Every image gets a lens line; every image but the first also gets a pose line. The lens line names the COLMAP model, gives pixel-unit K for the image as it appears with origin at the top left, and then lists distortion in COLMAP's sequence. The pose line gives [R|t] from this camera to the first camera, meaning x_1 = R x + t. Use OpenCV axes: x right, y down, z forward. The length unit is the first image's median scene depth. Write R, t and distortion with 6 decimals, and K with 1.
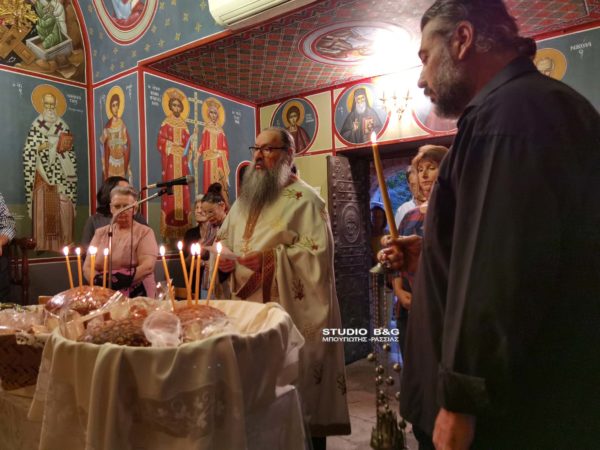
lens RADIAL K [[454.5, 0, 300.2], [0, 454.5, 226.5], [0, 0, 1]] dist [-0.003826, -0.021635]
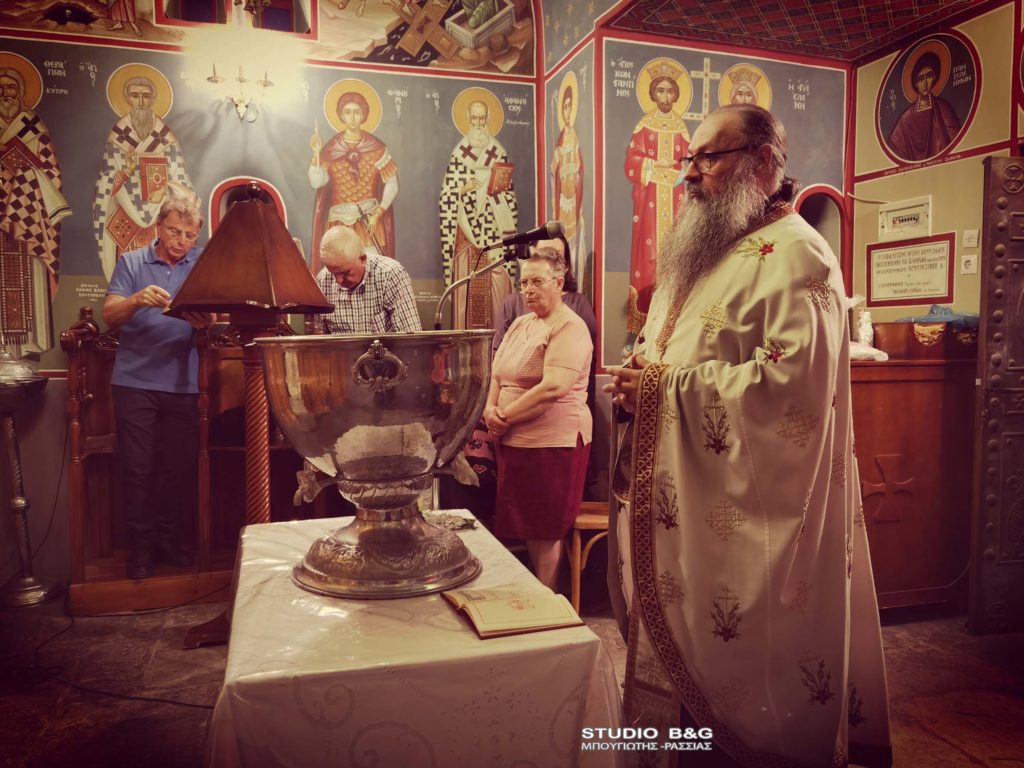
lens RADIAL K [[809.0, 0, 512.3], [0, 809.0, 383.5], [0, 0, 1]] dist [-0.009235, -0.012070]
pose [[0.797842, 0.063967, -0.599464, 0.183730], [-0.013273, 0.995978, 0.088613, -0.002084], [0.602721, -0.062743, 0.795482, 0.106637]]
